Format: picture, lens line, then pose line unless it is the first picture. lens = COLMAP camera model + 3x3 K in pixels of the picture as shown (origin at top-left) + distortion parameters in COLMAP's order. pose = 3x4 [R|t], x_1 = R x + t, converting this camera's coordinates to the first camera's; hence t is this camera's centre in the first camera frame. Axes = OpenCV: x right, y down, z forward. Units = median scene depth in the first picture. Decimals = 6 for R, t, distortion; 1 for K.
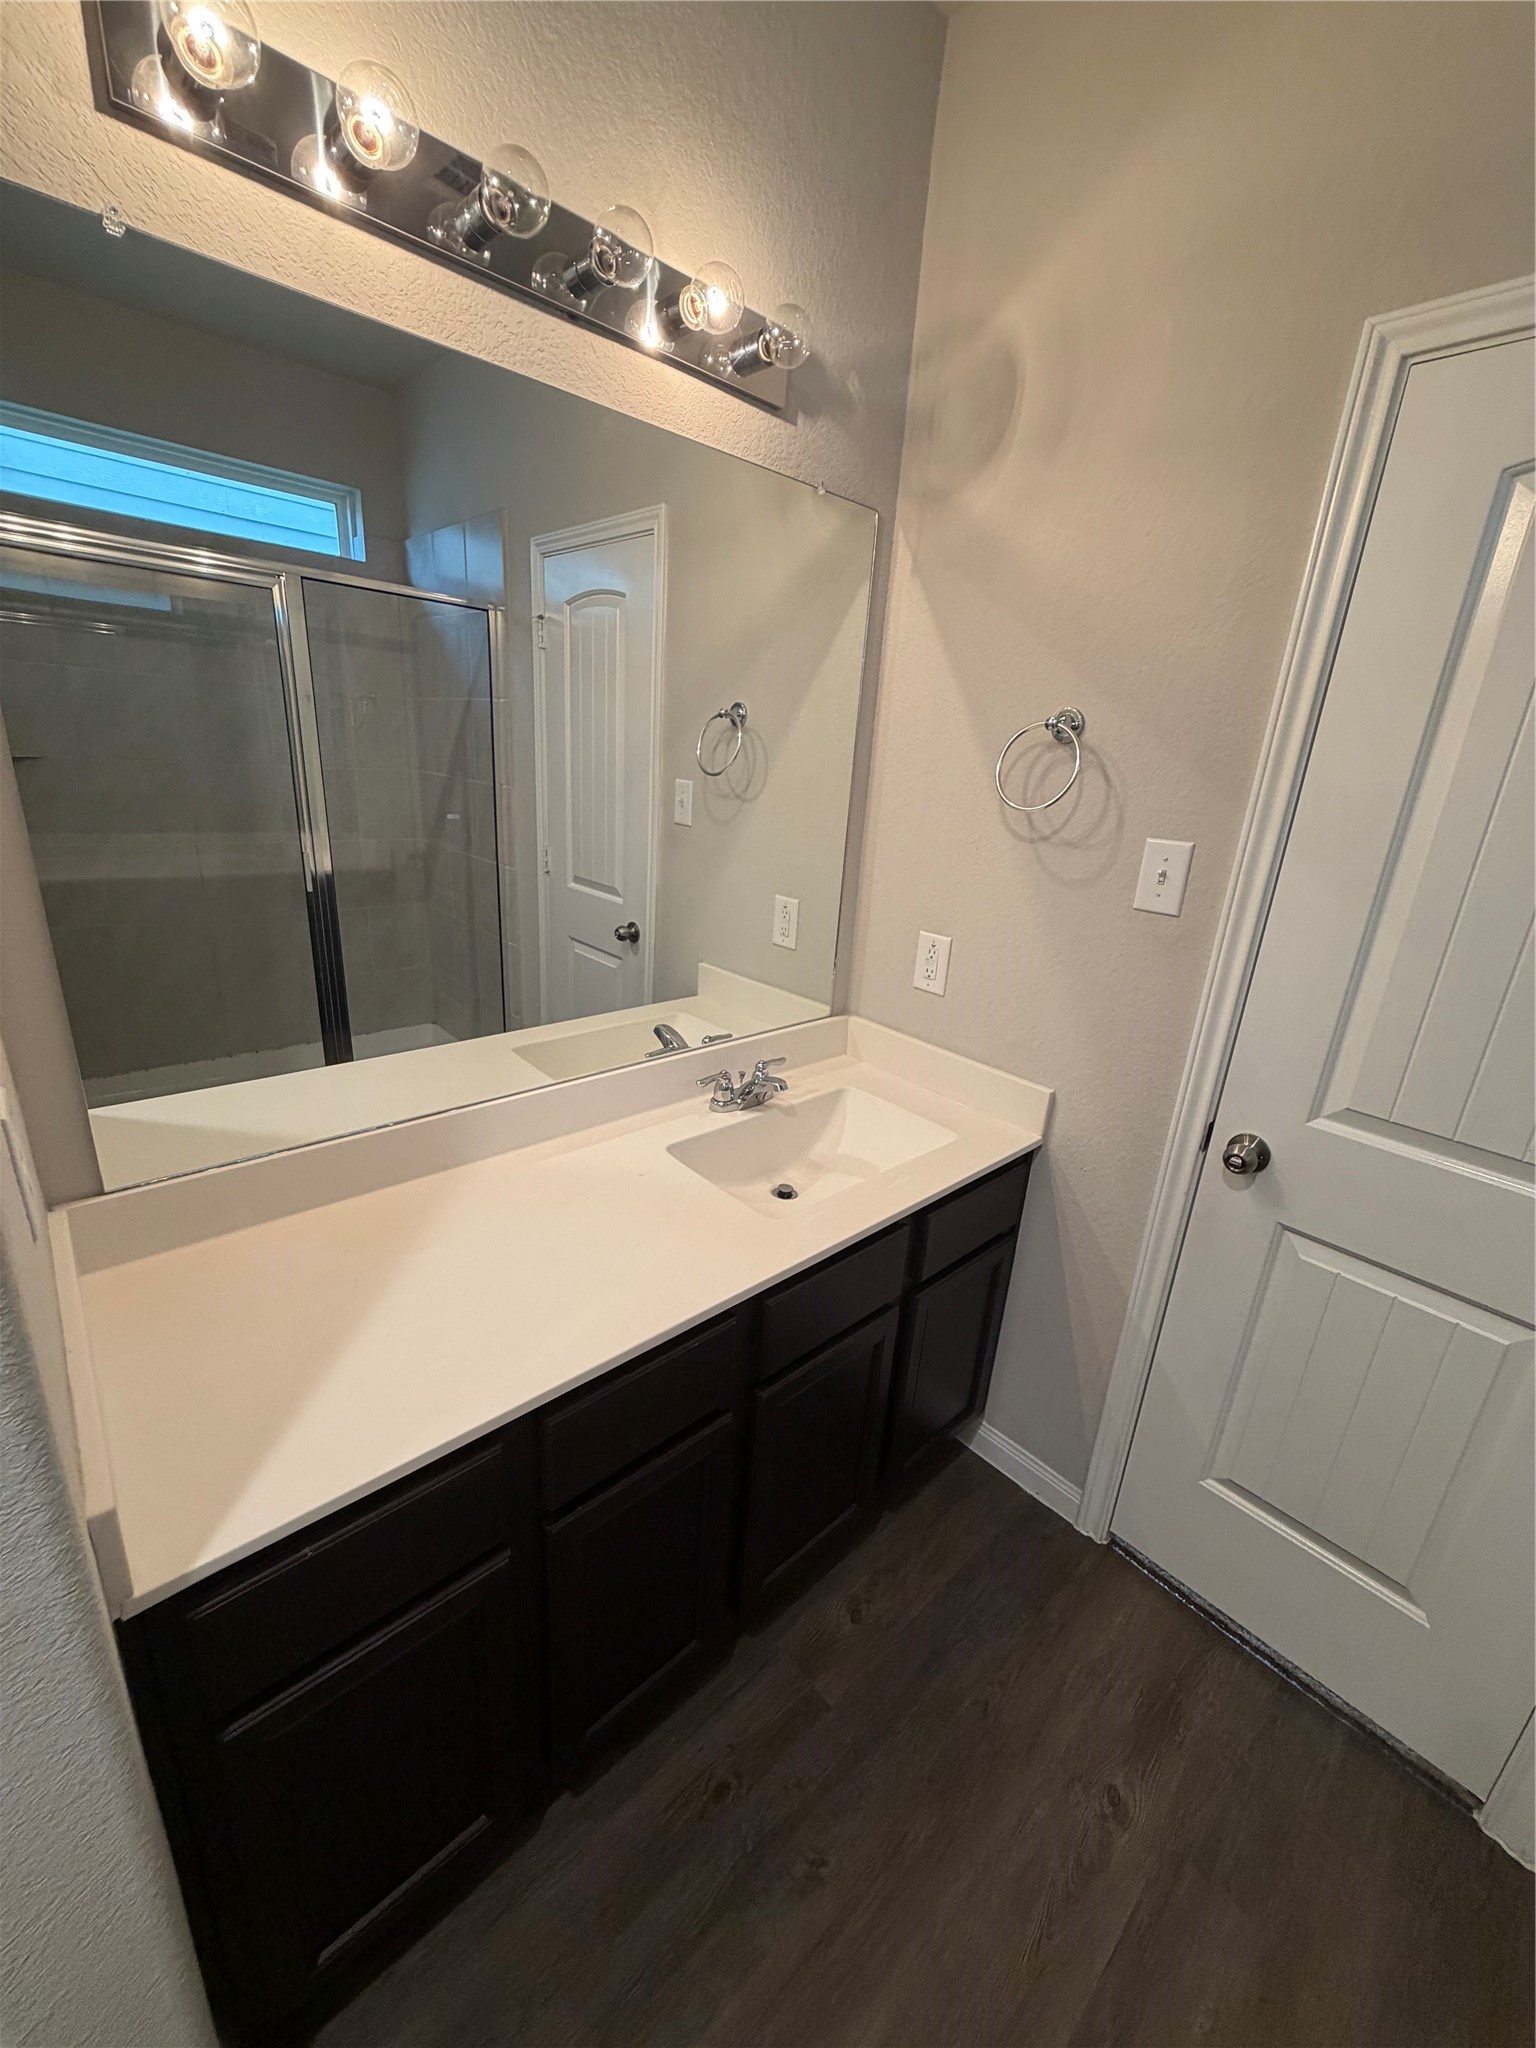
lens RADIAL K [[823.0, 0, 772.4], [0, 823.0, 1022.0], [0, 0, 1]] dist [0.004404, 0.000730]
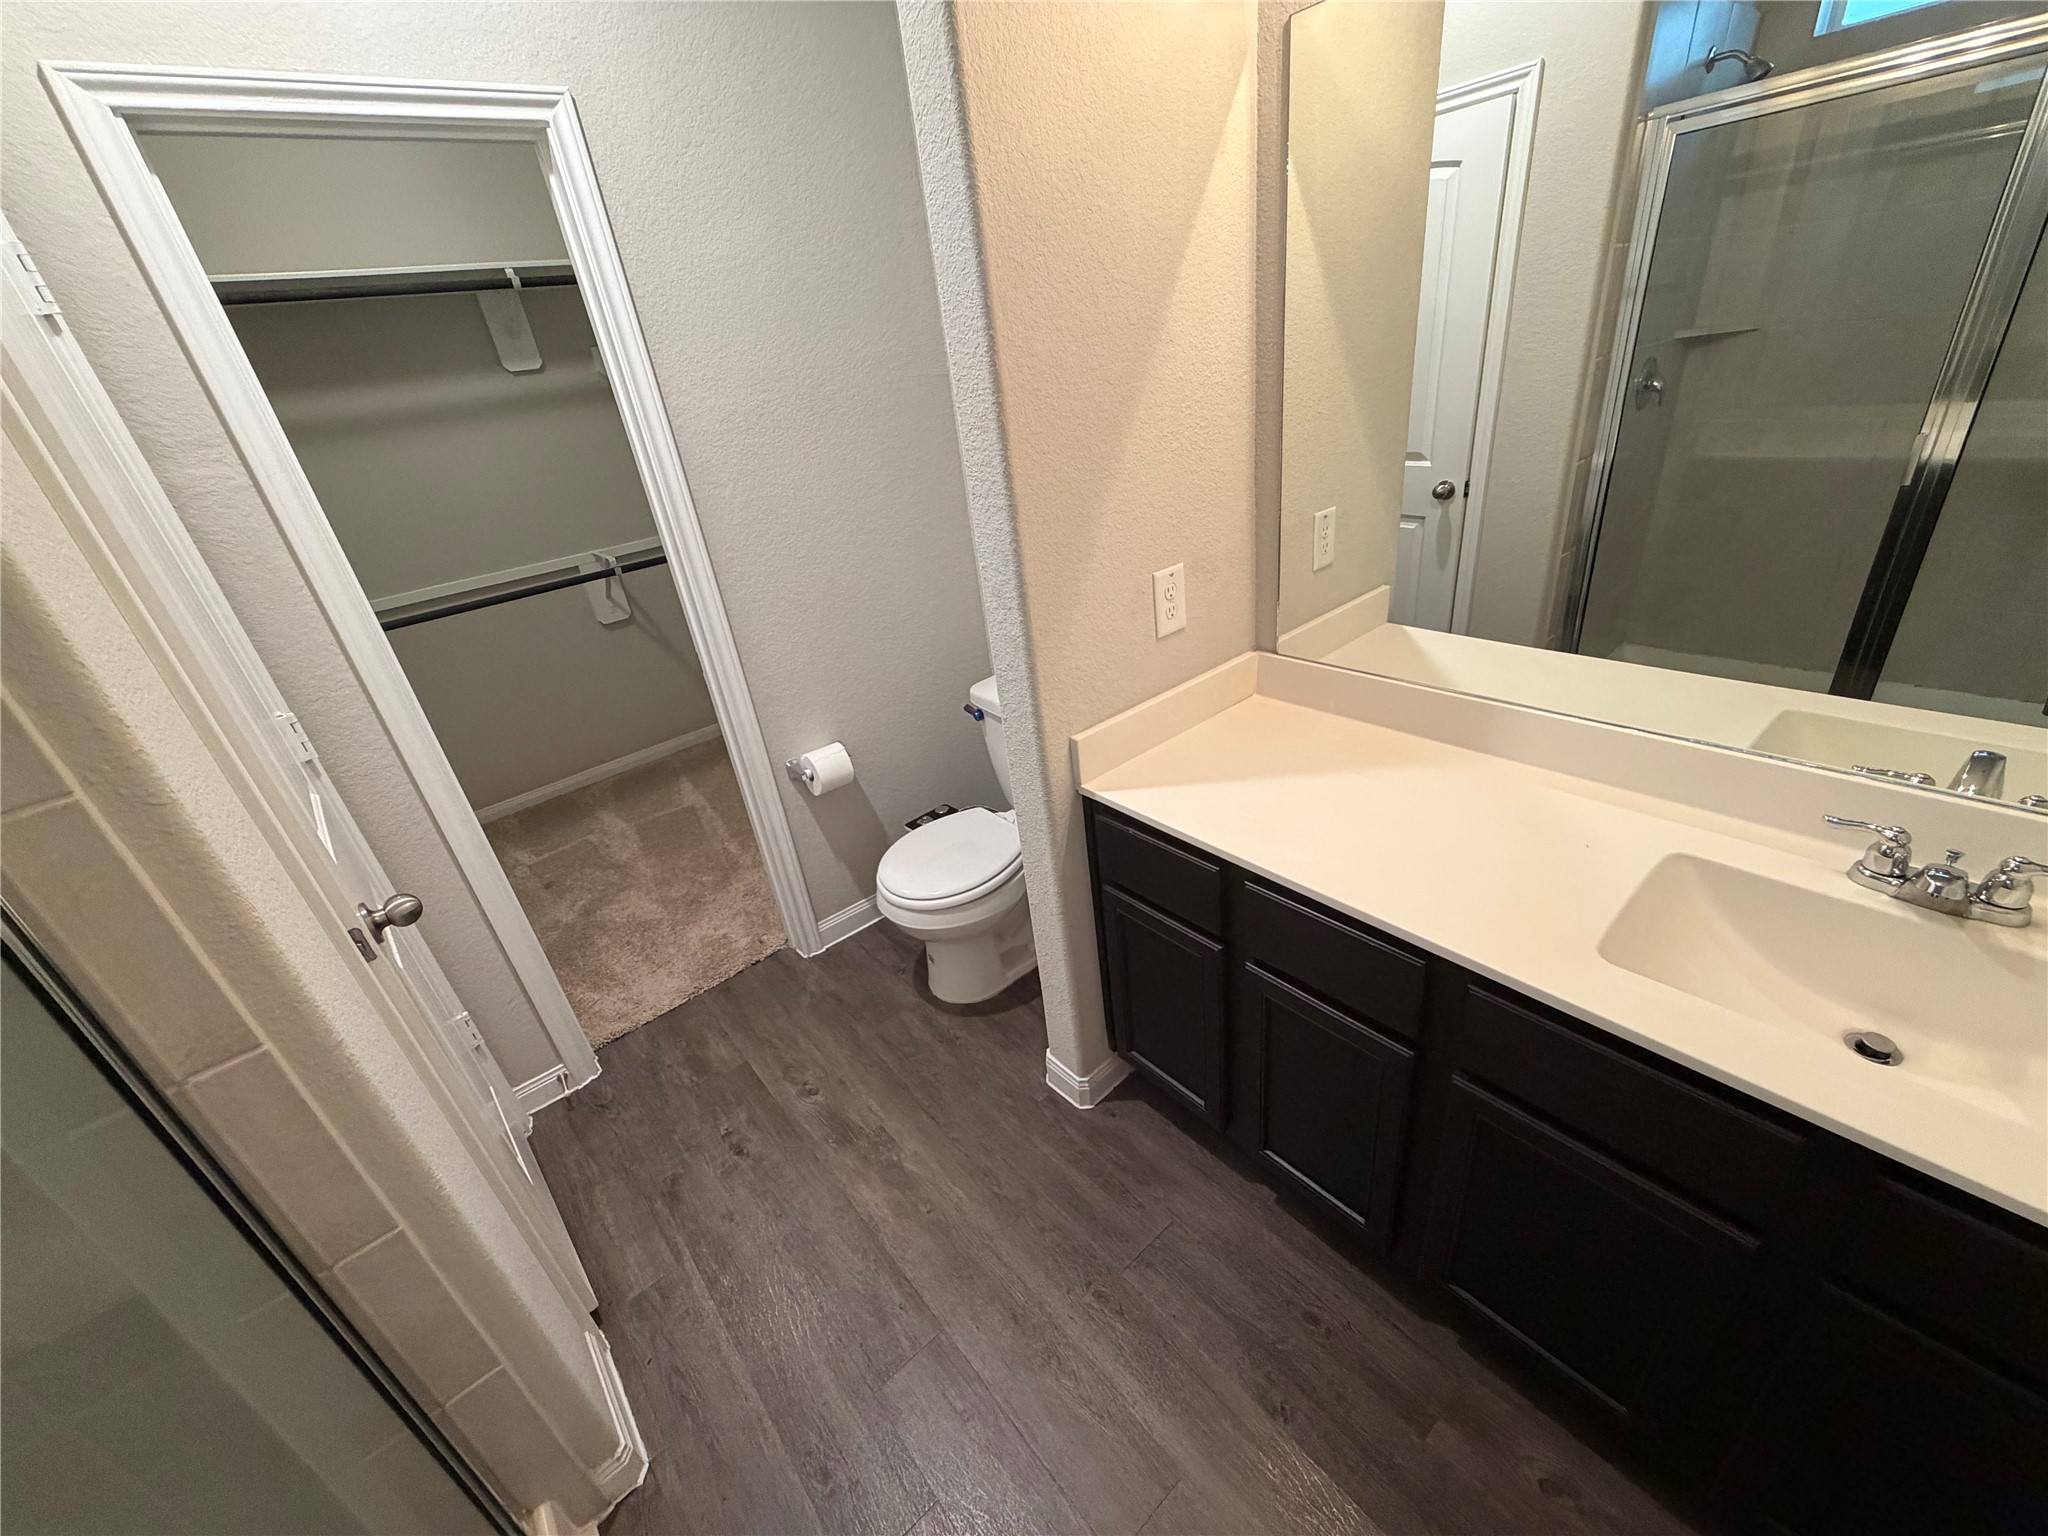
lens RADIAL K [[823.0, 0, 1022.5], [0, 823.0, 767.0], [0, 0, 1]] dist [0.004404, 0.000730]
pose [[-0.061292, 0.400639, -0.914184, 0.557472], [-0.207059, 0.890877, 0.404307, -0.102753], [0.976407, 0.214071, 0.028352, 0.327815]]
